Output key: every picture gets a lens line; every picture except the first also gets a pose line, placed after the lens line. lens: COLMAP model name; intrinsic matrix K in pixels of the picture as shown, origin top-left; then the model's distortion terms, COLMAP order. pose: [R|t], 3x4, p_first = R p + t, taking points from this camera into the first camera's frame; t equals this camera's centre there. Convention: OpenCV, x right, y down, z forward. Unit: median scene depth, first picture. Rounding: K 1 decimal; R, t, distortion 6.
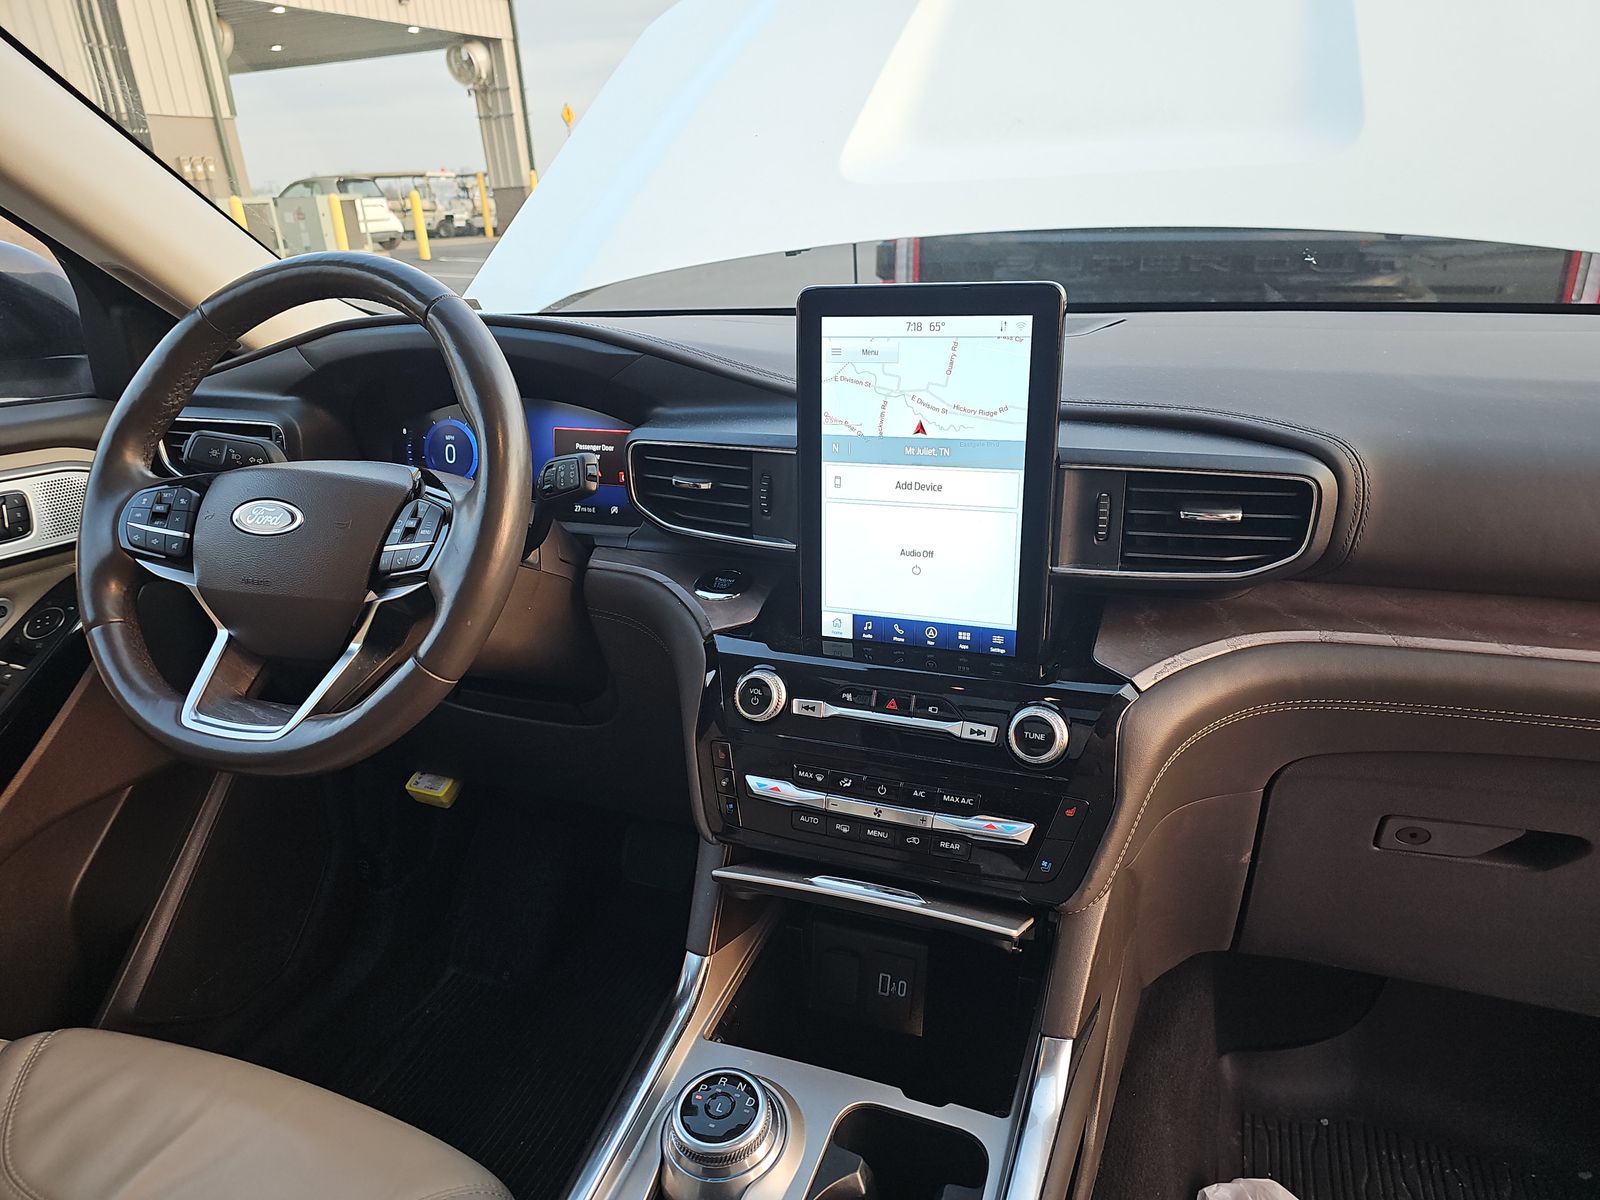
lens RADIAL K [[1022.6, 0, 803.0], [0, 1022.6, 571.3], [0, 0, 1]] dist [0.030072, -0.000193]
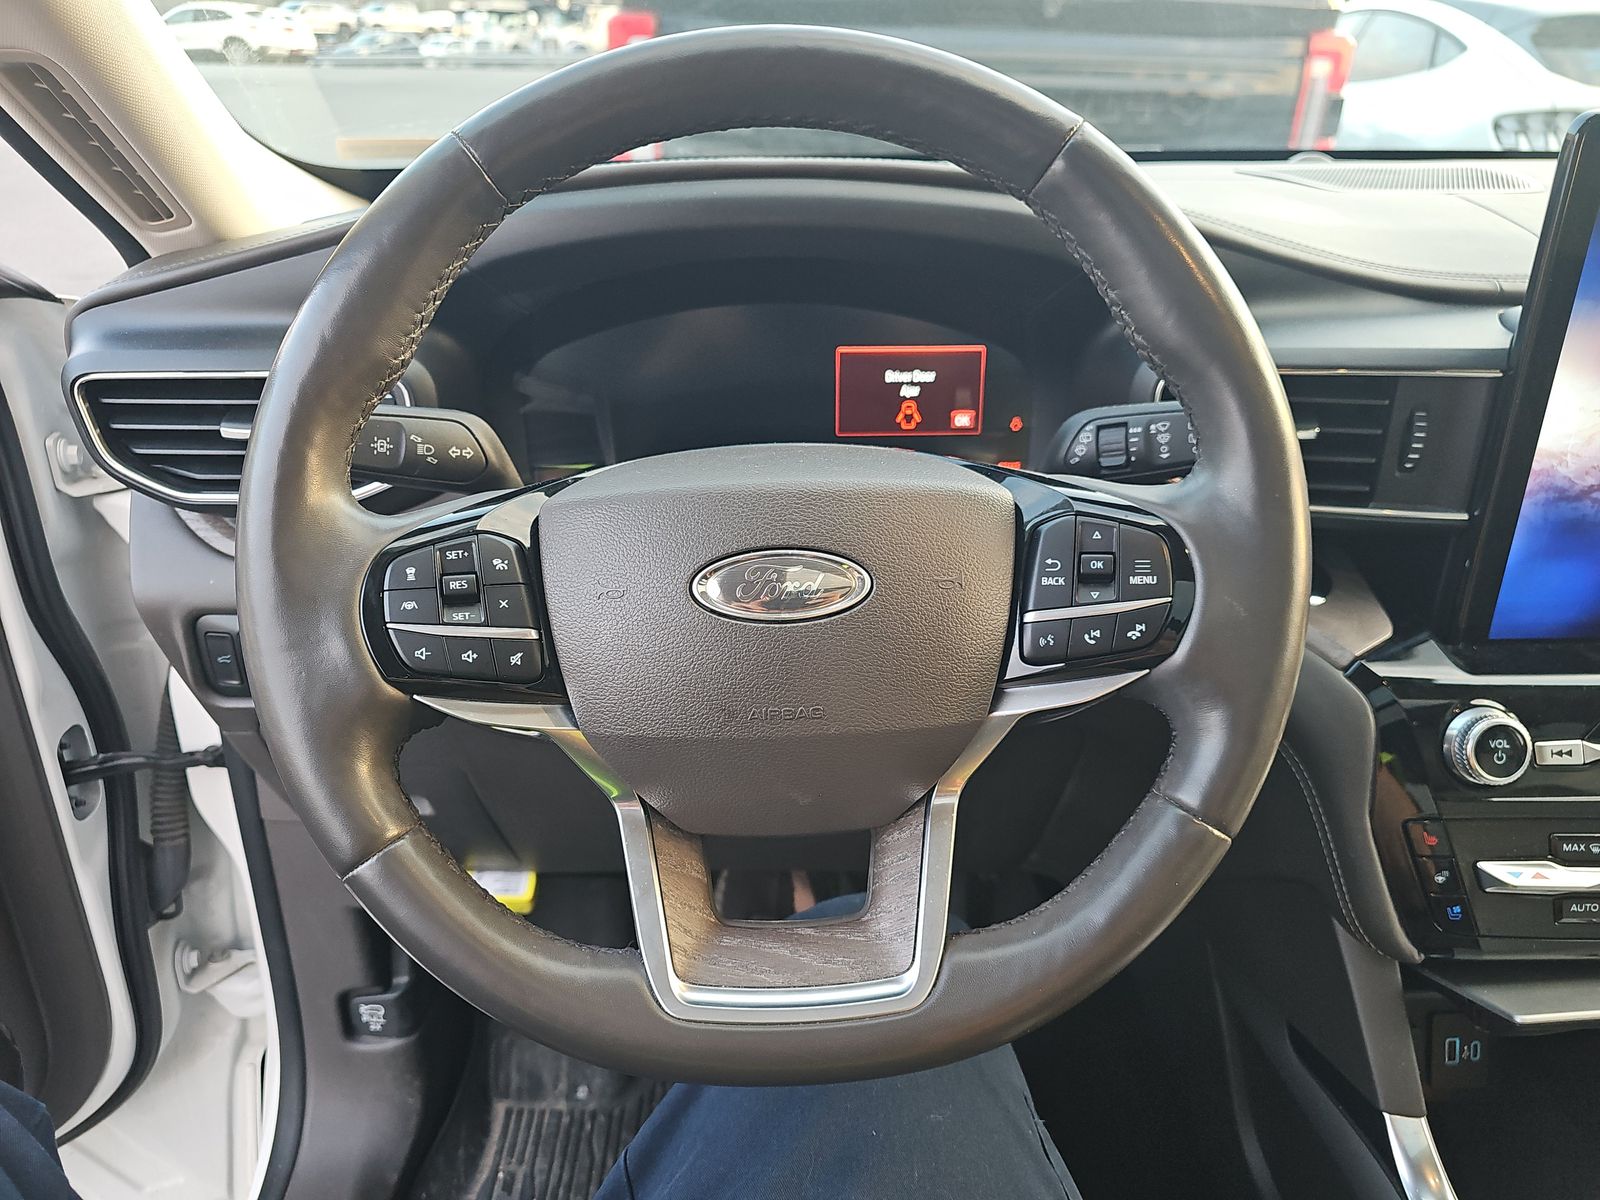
lens RADIAL K [[1079.1, 0, 800.0], [0, 1079.1, 600.0], [0, 0, 1]] dist [-0.007832, -0.003755]
pose [[0.928974, -0.141703, 0.341948, -0.654763], [0.091136, 0.982943, 0.159738, -0.121371], [-0.358751, -0.117229, 0.926043, 0.486794]]
